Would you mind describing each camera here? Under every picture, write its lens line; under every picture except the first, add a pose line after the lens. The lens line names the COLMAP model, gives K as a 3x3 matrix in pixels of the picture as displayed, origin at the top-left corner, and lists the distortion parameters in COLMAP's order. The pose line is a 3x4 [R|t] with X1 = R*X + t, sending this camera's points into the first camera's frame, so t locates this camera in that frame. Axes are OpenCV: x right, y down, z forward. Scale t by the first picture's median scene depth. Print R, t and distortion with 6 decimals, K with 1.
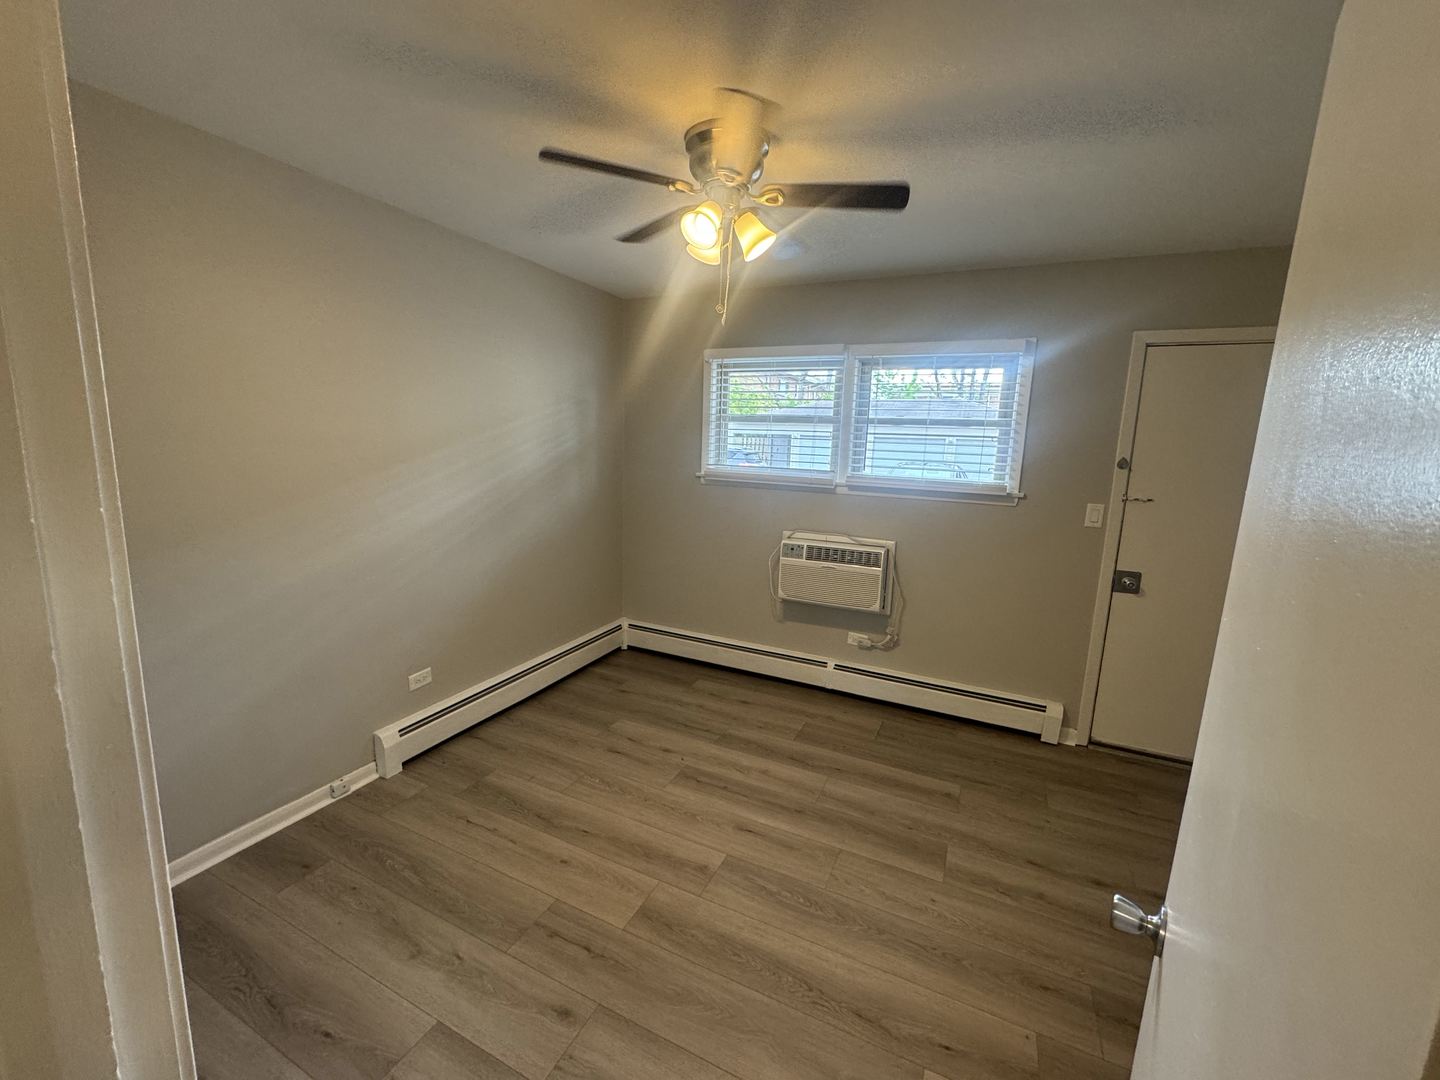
lens RADIAL K [[573.1, 0, 721.5], [0, 573.1, 536.7], [0, 0, 1]] dist [-0.001653, 0.000140]
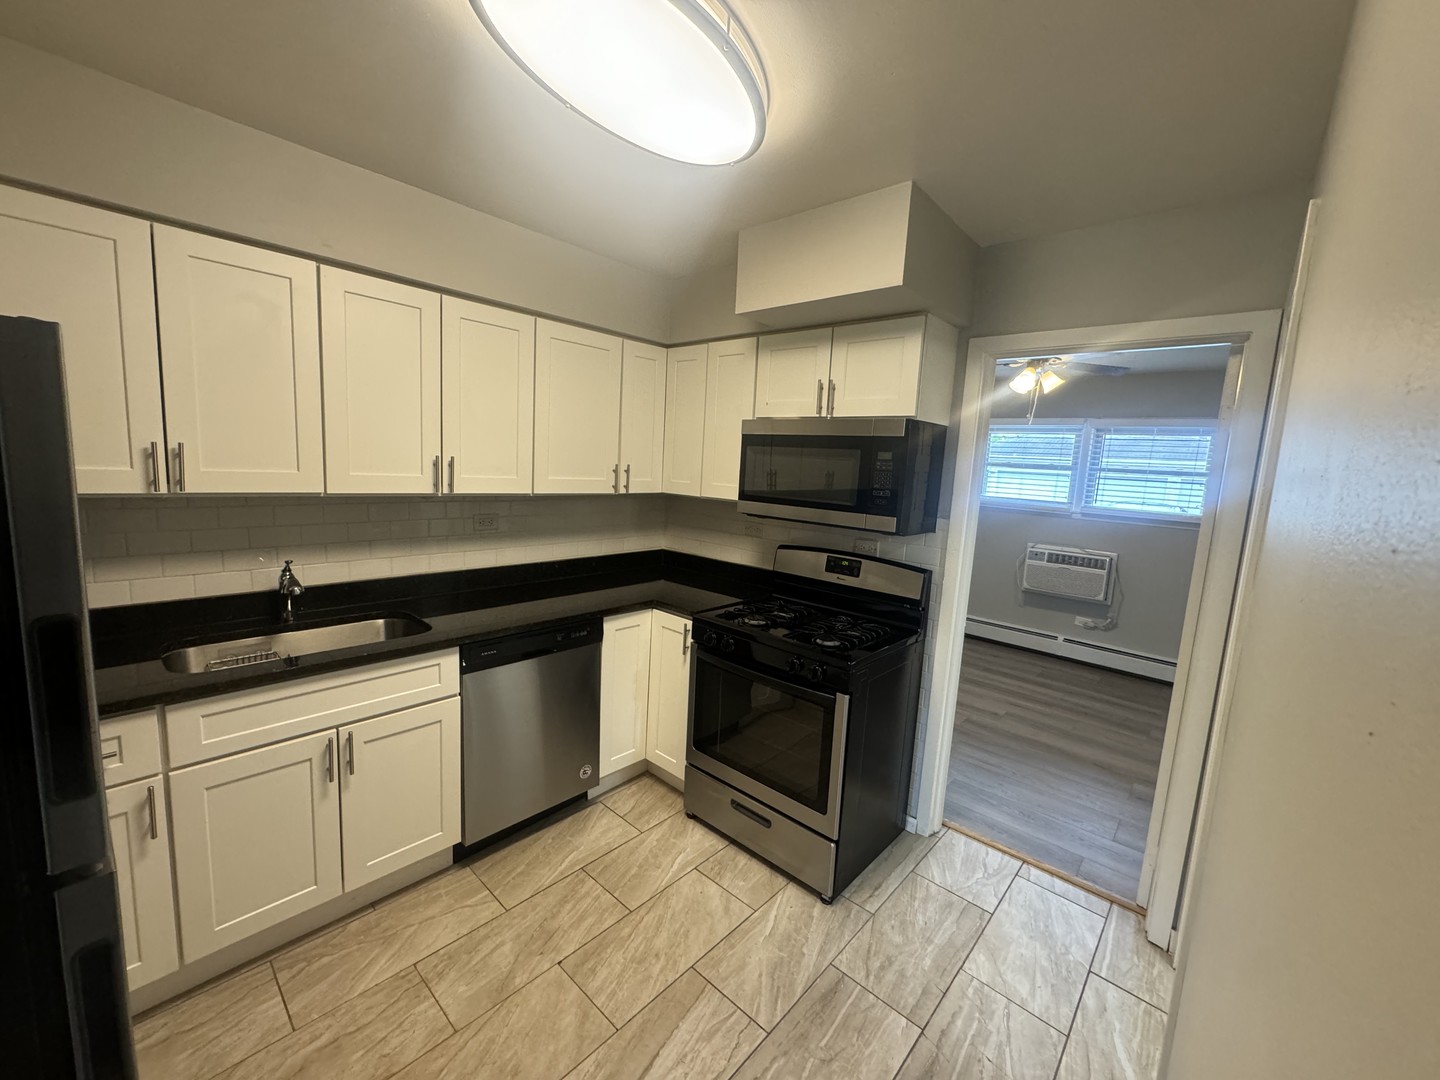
lens RADIAL K [[573.1, 0, 721.5], [0, 573.1, 536.7], [0, 0, 1]] dist [-0.001653, 0.000140]
pose [[0.956974, 0.057493, -0.284420, -0.245868], [-0.070381, 0.996896, -0.035291, 0.088978], [0.281508, 0.053790, 0.958050, -0.669839]]
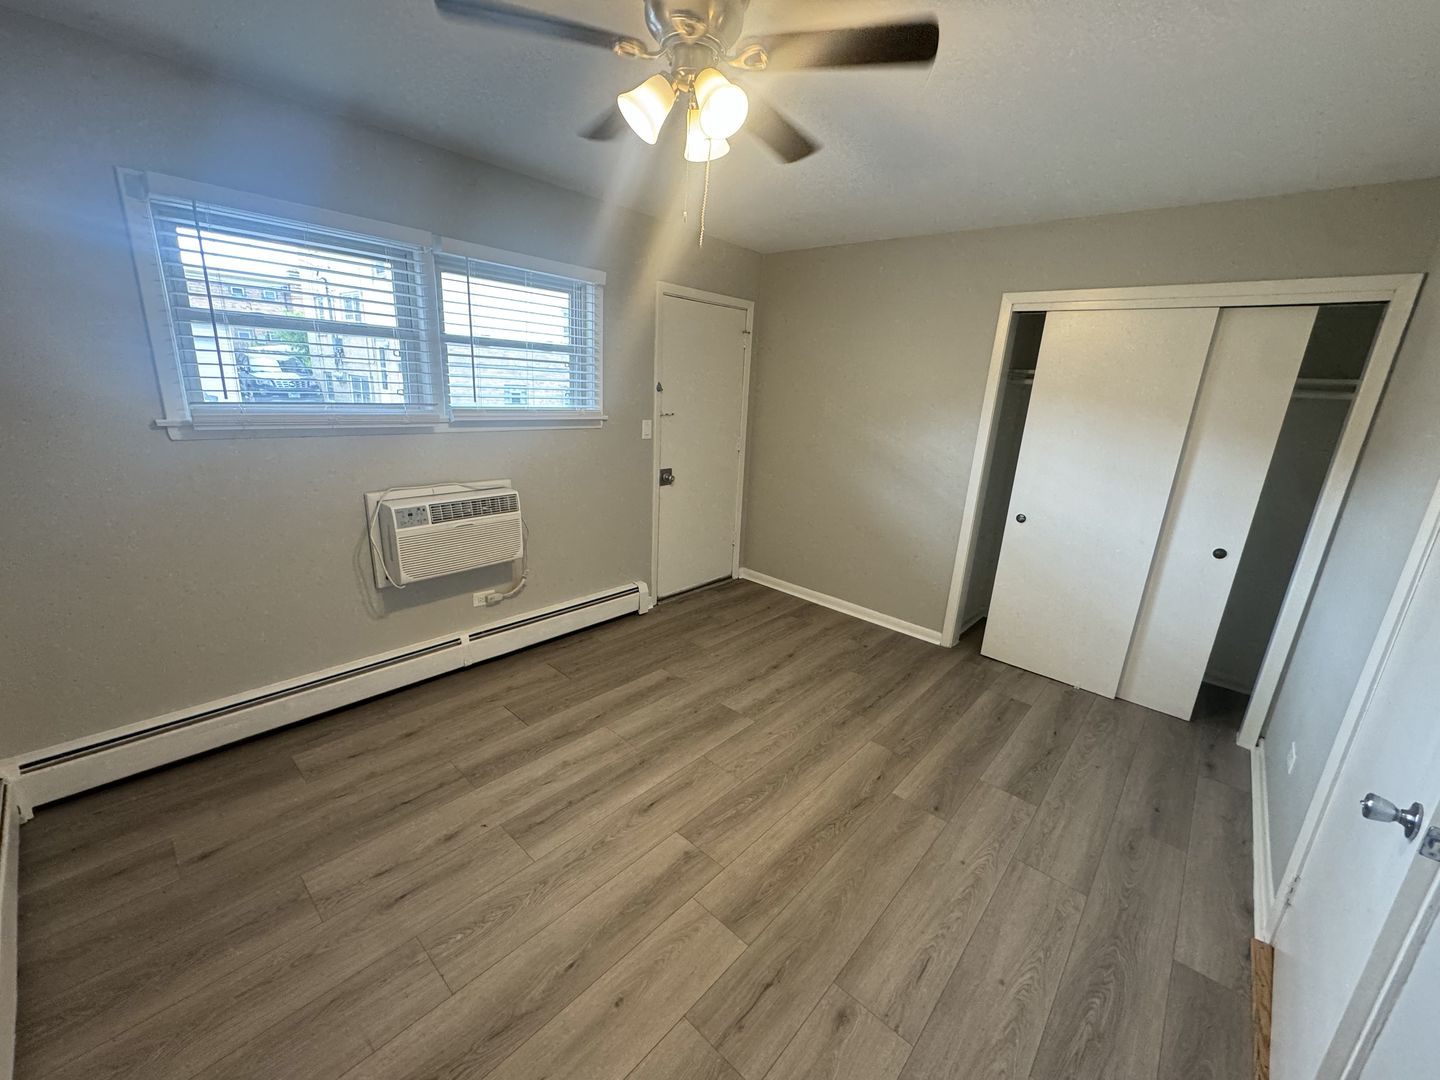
lens RADIAL K [[573.1, 0, 721.5], [0, 573.1, 536.7], [0, 0, 1]] dist [-0.001653, 0.000140]
pose [[0.290245, -0.272054, 0.917466, -0.469654], [0.111830, 0.961811, 0.249826, -0.095806], [-0.950396, 0.030090, 0.309585, 0.412281]]
